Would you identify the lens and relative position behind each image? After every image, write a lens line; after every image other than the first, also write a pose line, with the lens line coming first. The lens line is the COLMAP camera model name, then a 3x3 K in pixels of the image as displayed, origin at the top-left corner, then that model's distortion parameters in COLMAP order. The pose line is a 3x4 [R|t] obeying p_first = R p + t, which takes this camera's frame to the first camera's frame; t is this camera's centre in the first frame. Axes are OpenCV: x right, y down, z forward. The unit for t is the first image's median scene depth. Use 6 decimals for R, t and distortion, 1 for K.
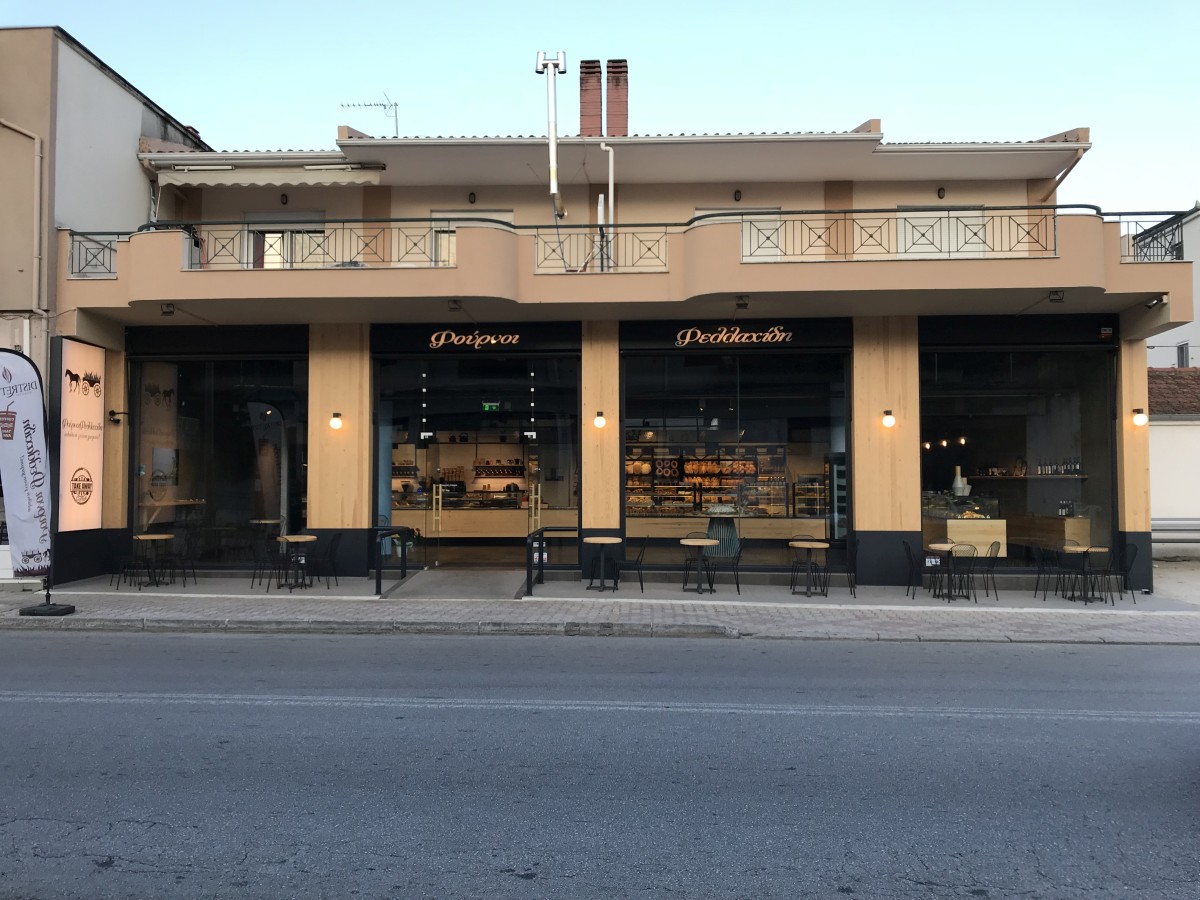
lens RADIAL K [[996.2, 0, 600.0], [0, 996.2, 450.0], [0, 0, 1]] dist [0.084626, 0.000508]
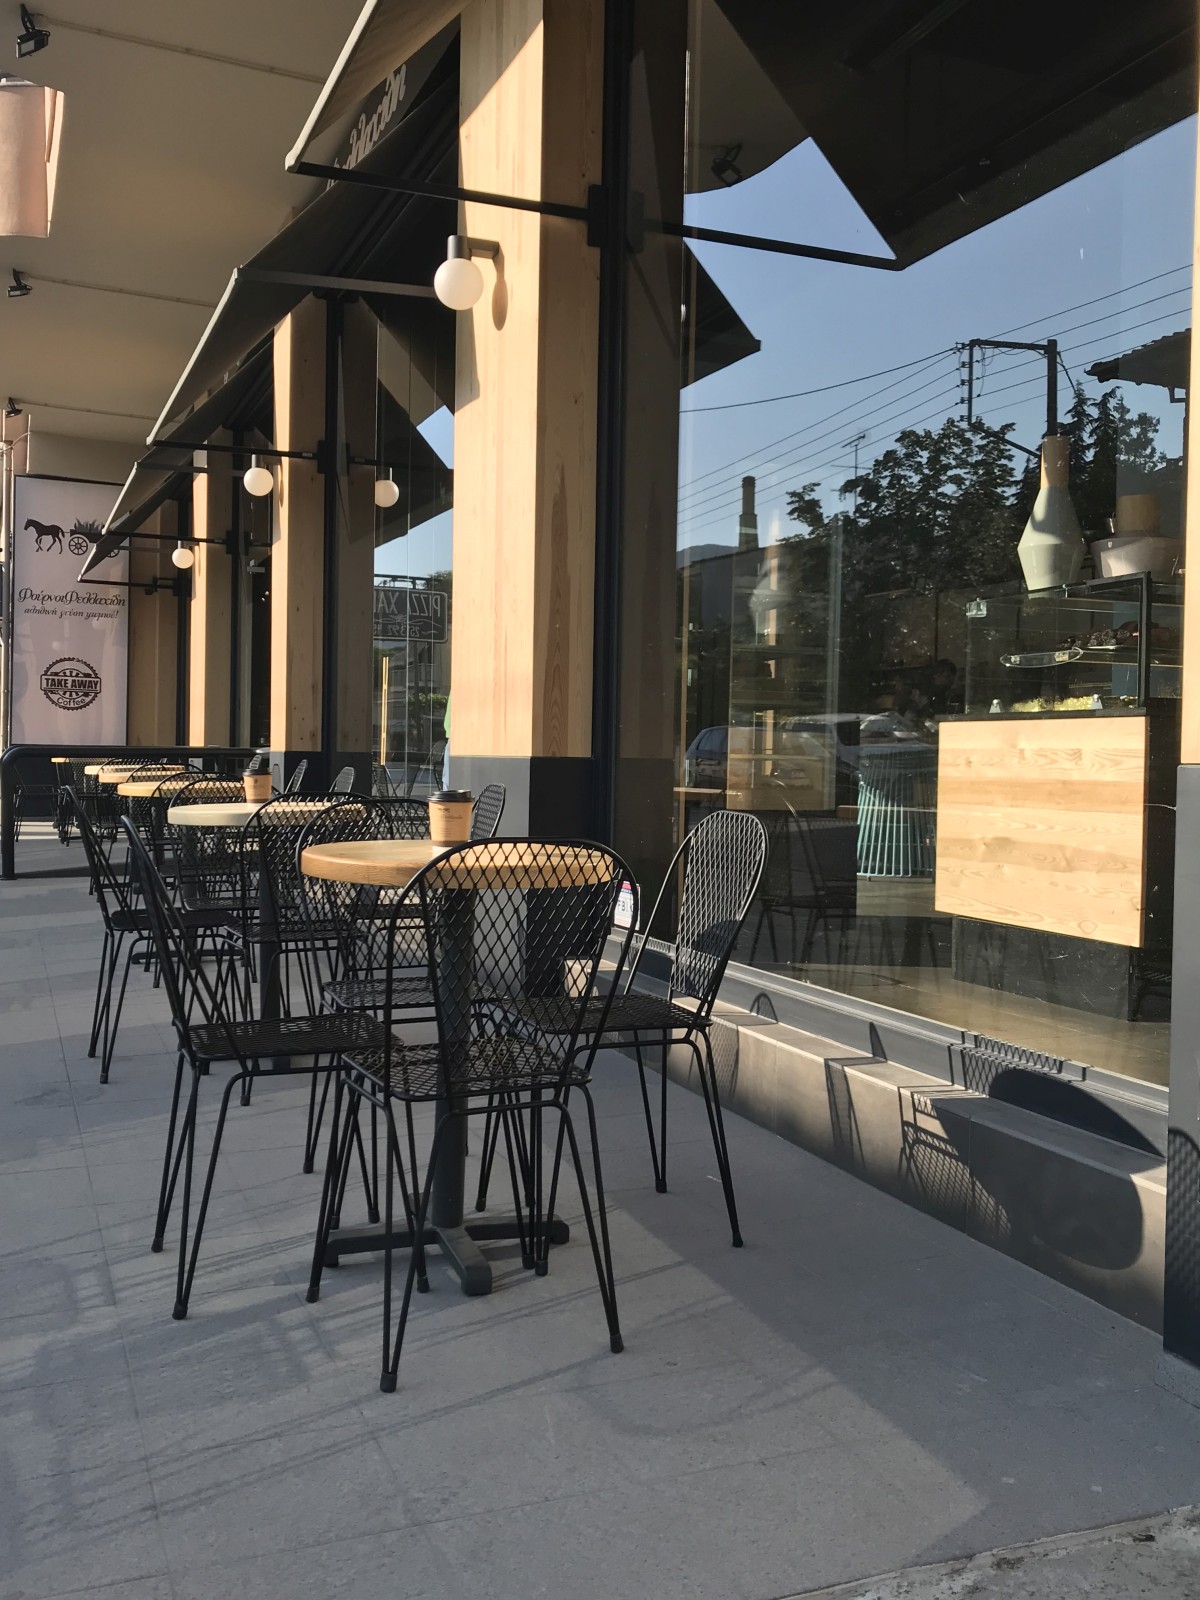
lens RADIAL K [[1537.8, 0, 600.0], [0, 1537.8, 800.0], [0, 0, 1]] dist [0.039874, 0.002308]
pose [[0.439557, 0.035443, -0.897515, 0.616682], [0.013529, 0.998847, 0.046070, 0.070707], [0.898113, -0.032393, 0.438570, 0.839522]]
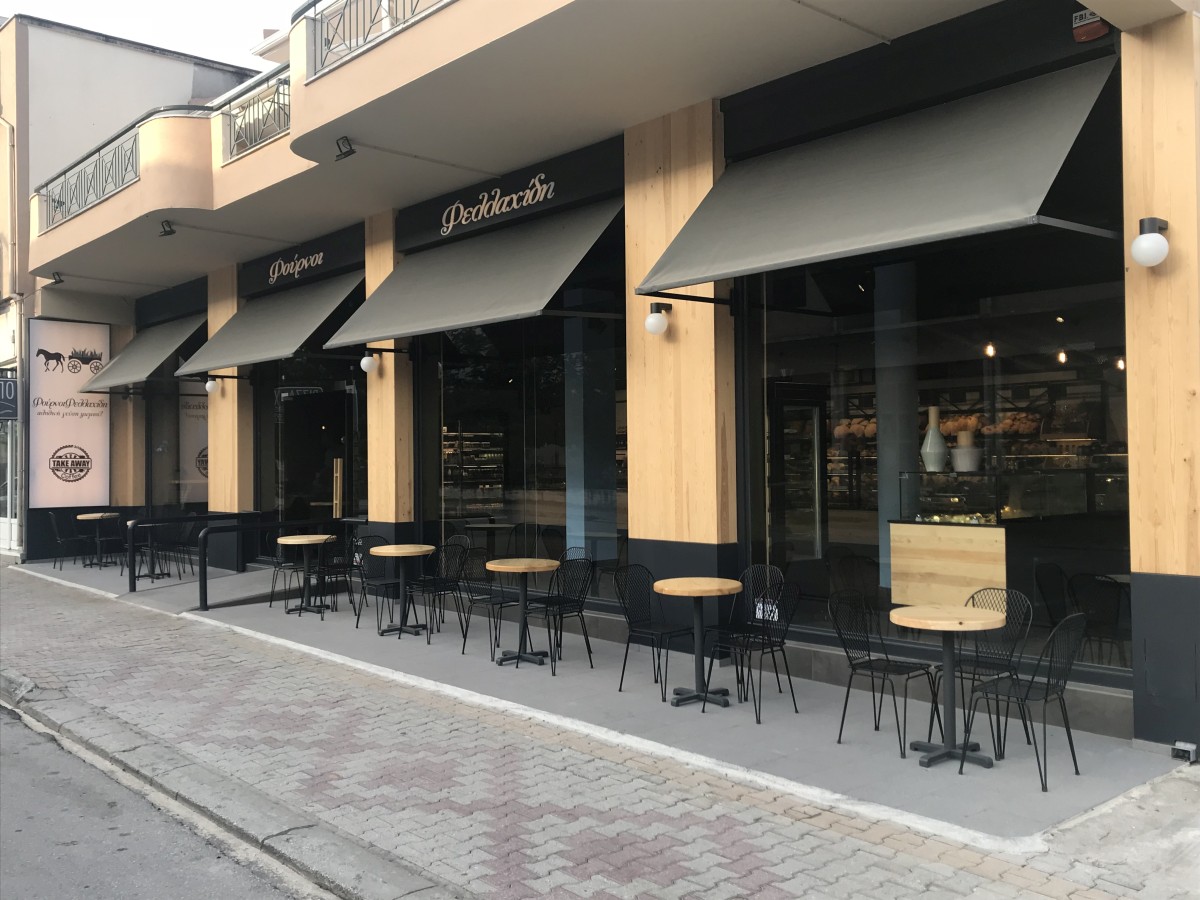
lens RADIAL K [[1131.5, 0, 600.0], [0, 1131.5, 450.0], [0, 0, 1]] dist [0.056545, -0.008970]
pose [[0.700833, -0.014576, -0.713176, 0.656960], [0.035872, 0.999246, 0.014828, 0.023703], [0.712423, -0.035975, 0.700828, 0.567930]]
